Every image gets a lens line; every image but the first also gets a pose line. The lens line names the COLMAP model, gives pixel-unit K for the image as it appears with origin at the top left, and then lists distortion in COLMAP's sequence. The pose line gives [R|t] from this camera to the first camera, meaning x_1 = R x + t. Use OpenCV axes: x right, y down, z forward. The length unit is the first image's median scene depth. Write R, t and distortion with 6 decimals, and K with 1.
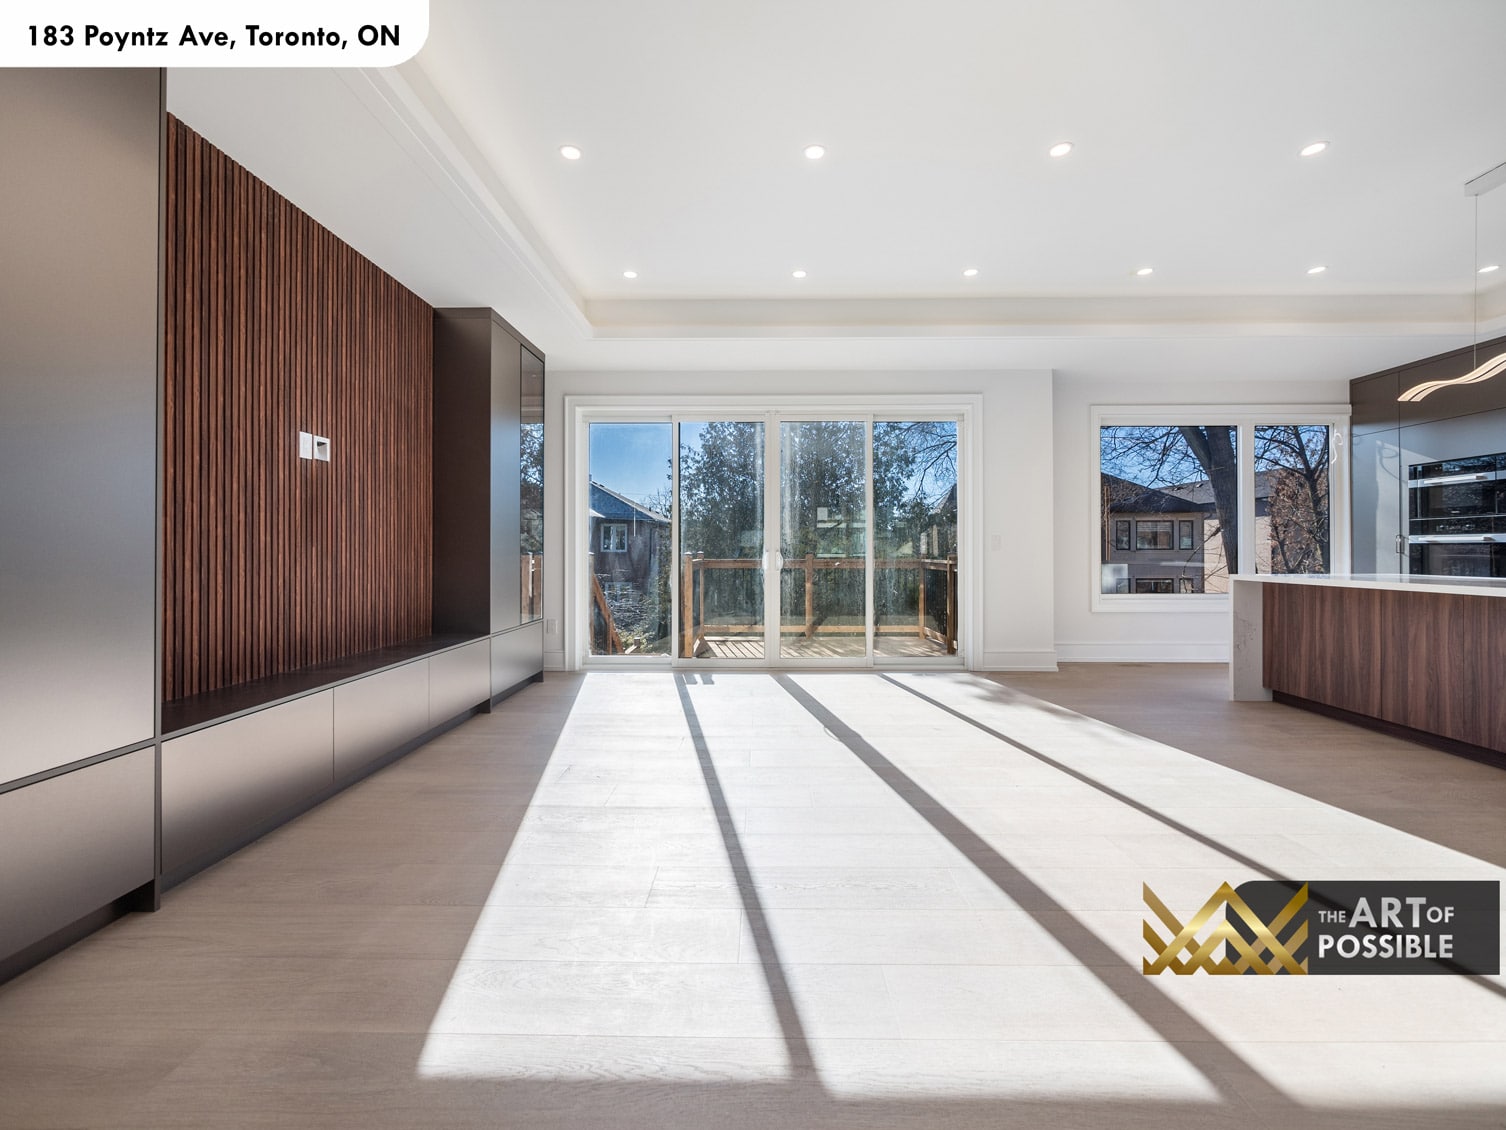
lens RADIAL K [[639.2, 0, 752.0], [0, 639.2, 547.5], [0, 0, 1]] dist [-0.001742, -0.000071]
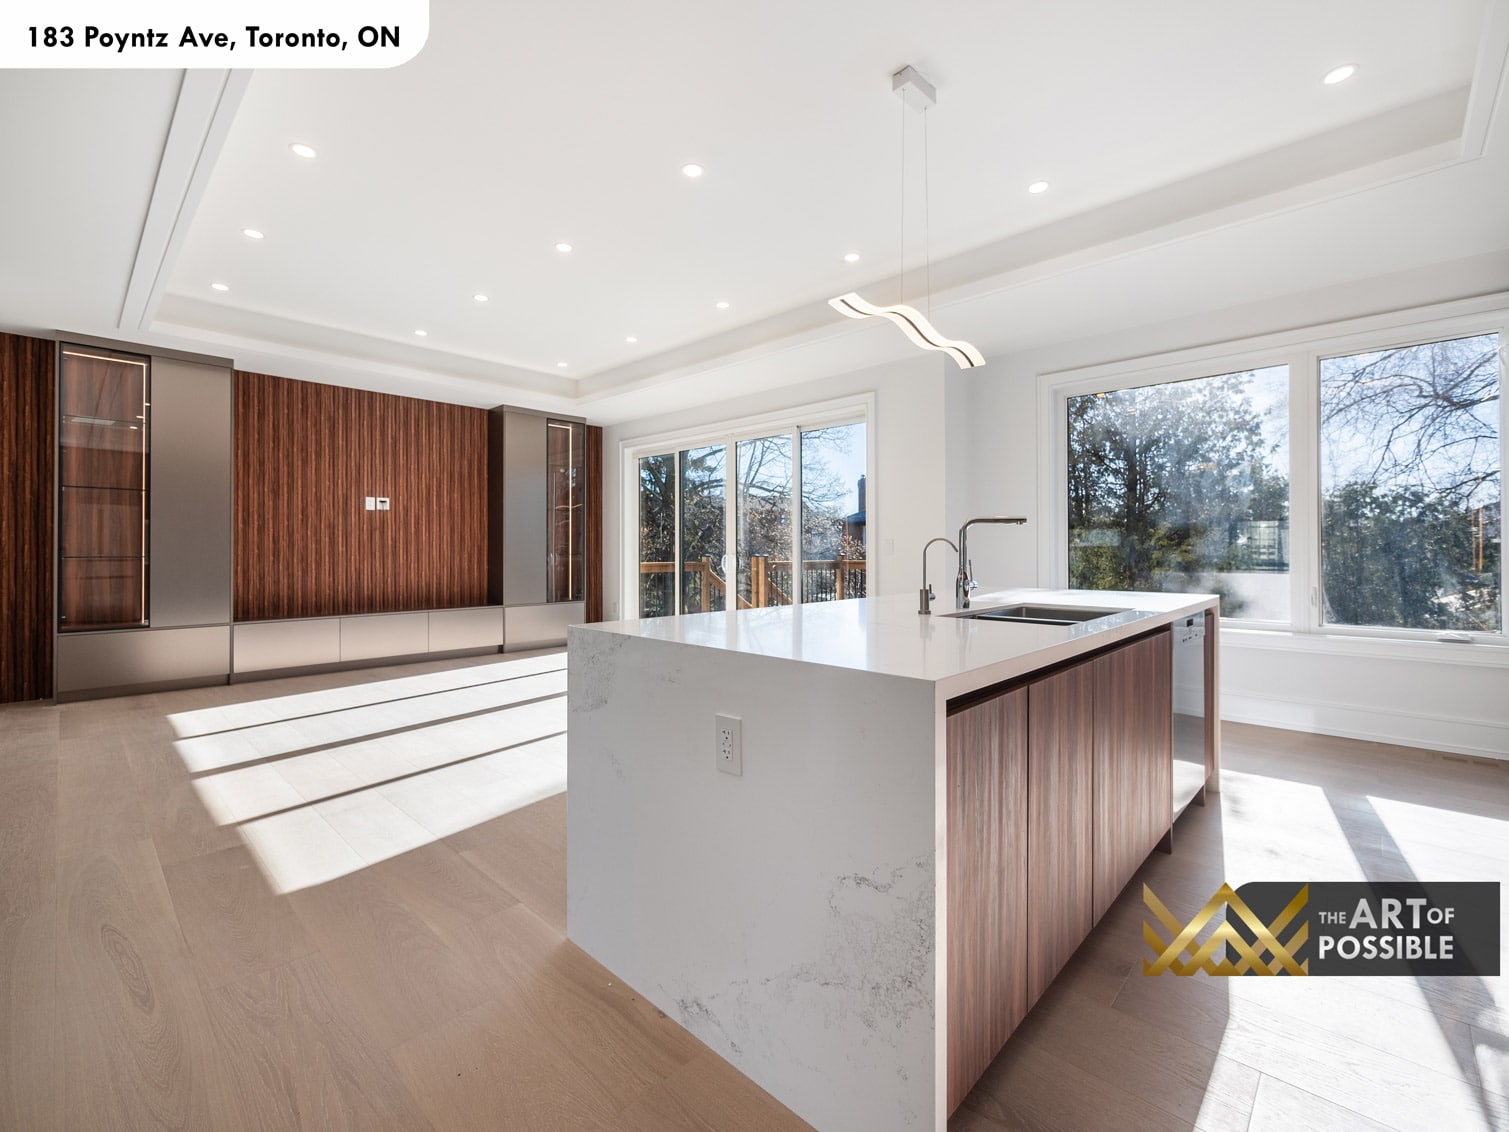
lens RADIAL K [[656.3, 0, 751.9], [0, 656.3, 547.8], [0, 0, 1]] dist [0.000436, 0.000138]
pose [[0.731465, -0.001357, -0.681877, 1.224419], [0.003179, 0.999994, 0.001421, -0.010877], [0.681871, -0.003207, 0.731465, 0.210658]]
